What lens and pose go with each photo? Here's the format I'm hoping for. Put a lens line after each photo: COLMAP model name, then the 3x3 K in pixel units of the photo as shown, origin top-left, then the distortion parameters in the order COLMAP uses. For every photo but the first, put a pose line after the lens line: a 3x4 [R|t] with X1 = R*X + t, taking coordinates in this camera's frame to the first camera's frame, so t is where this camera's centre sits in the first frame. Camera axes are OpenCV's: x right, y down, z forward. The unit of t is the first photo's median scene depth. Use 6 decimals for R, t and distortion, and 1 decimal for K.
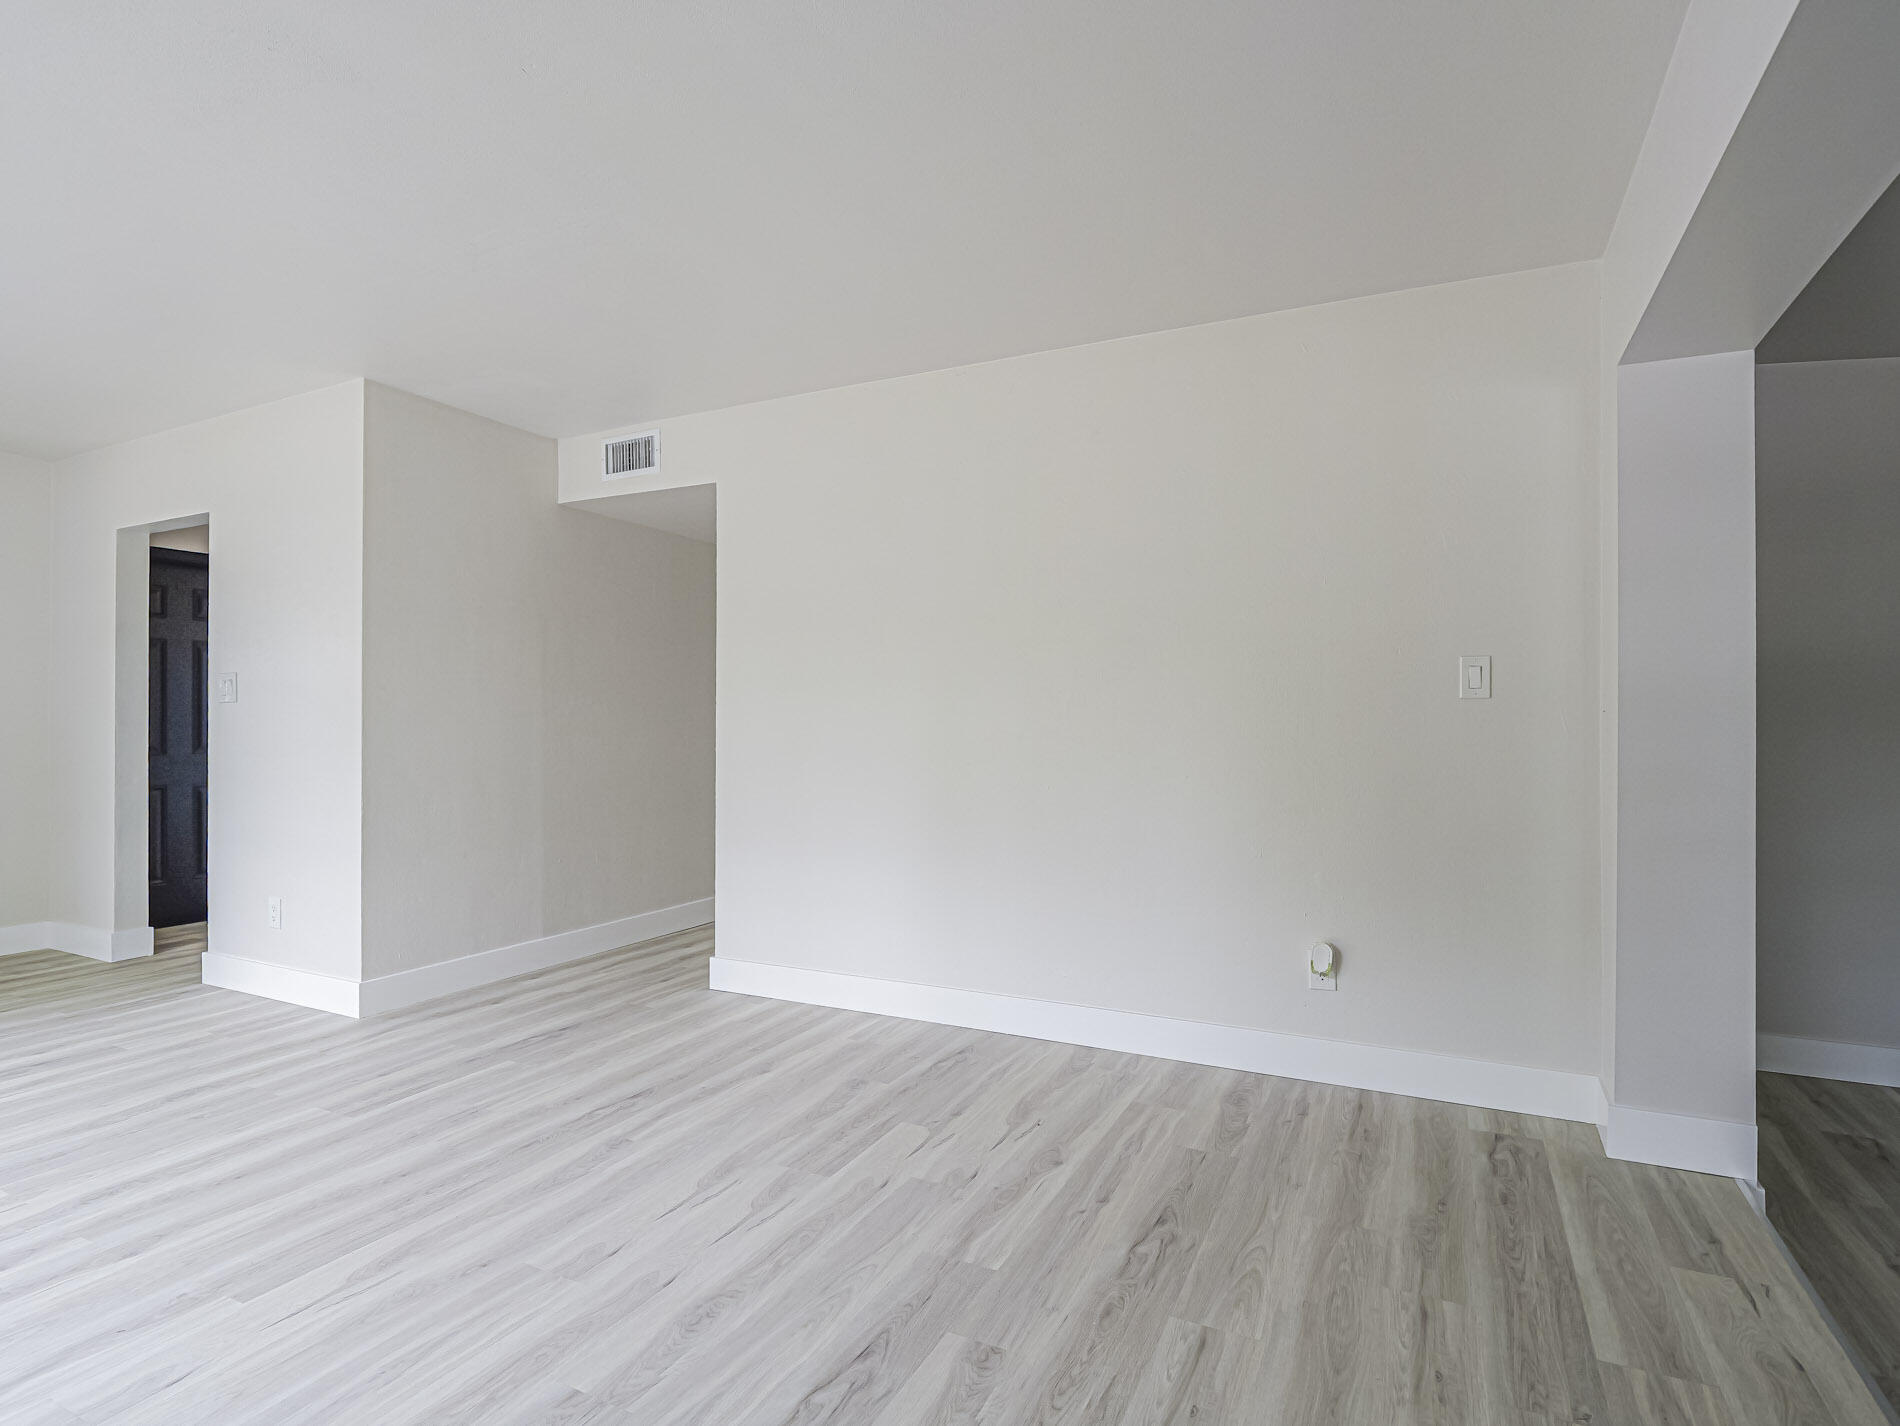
lens RADIAL K [[980.2, 0, 936.7], [0, 980.2, 680.9], [0, 0, 1]] dist [-0.016776, -0.000013]
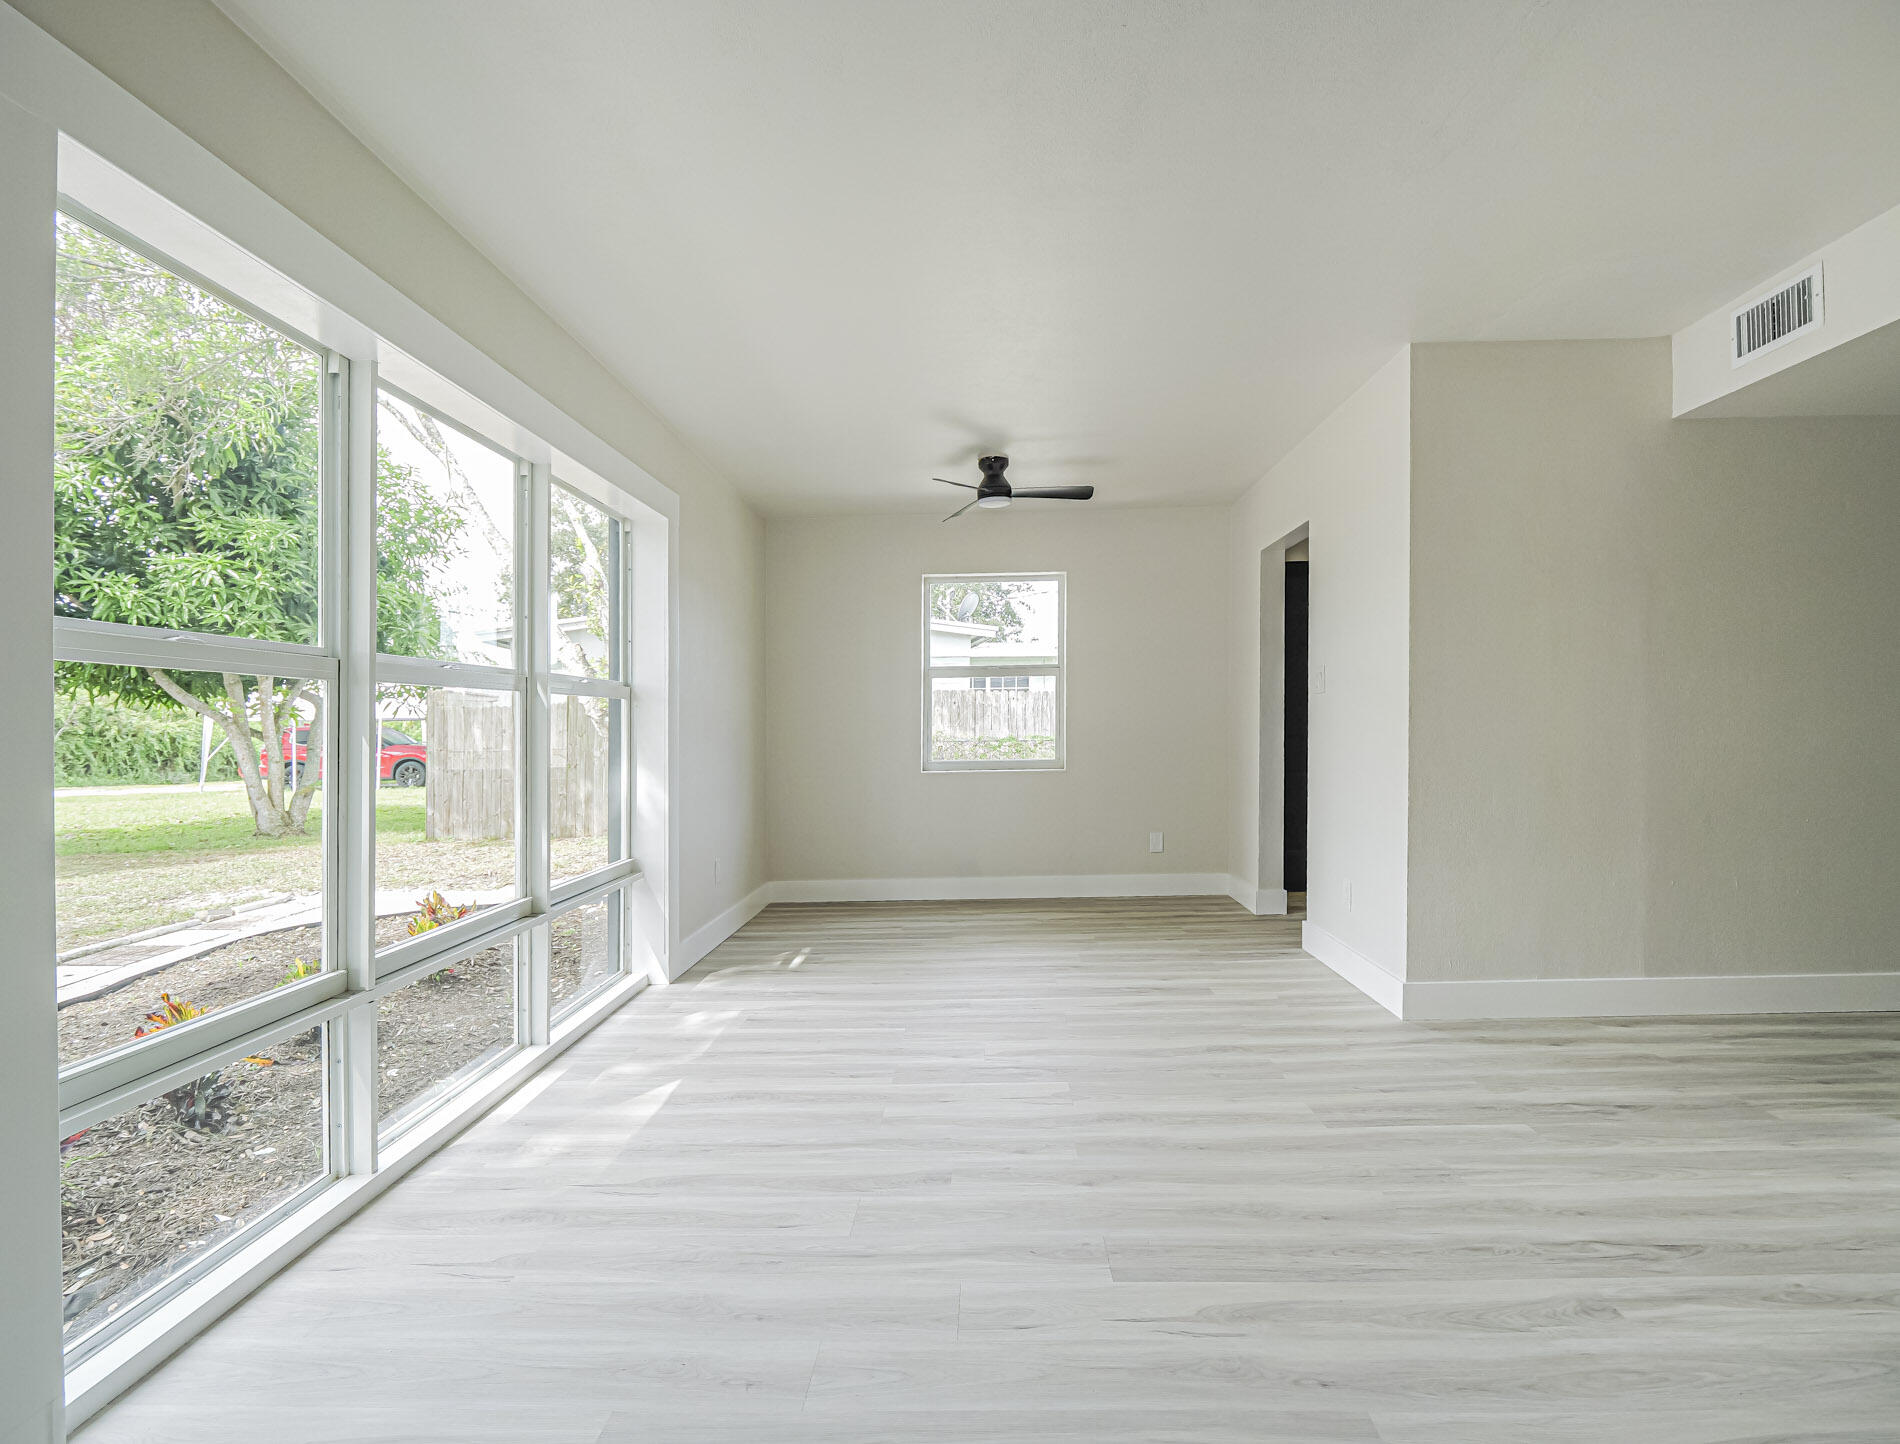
lens RADIAL K [[943.0, 0, 960.4], [0, 943.0, 730.9], [0, 0, 1]] dist [-0.012553, -0.001129]
pose [[0.421838, -0.001858, -0.906669, 0.075614], [0.062183, 0.997703, 0.026886, 0.016226], [0.904536, -0.067721, 0.420985, 0.305638]]
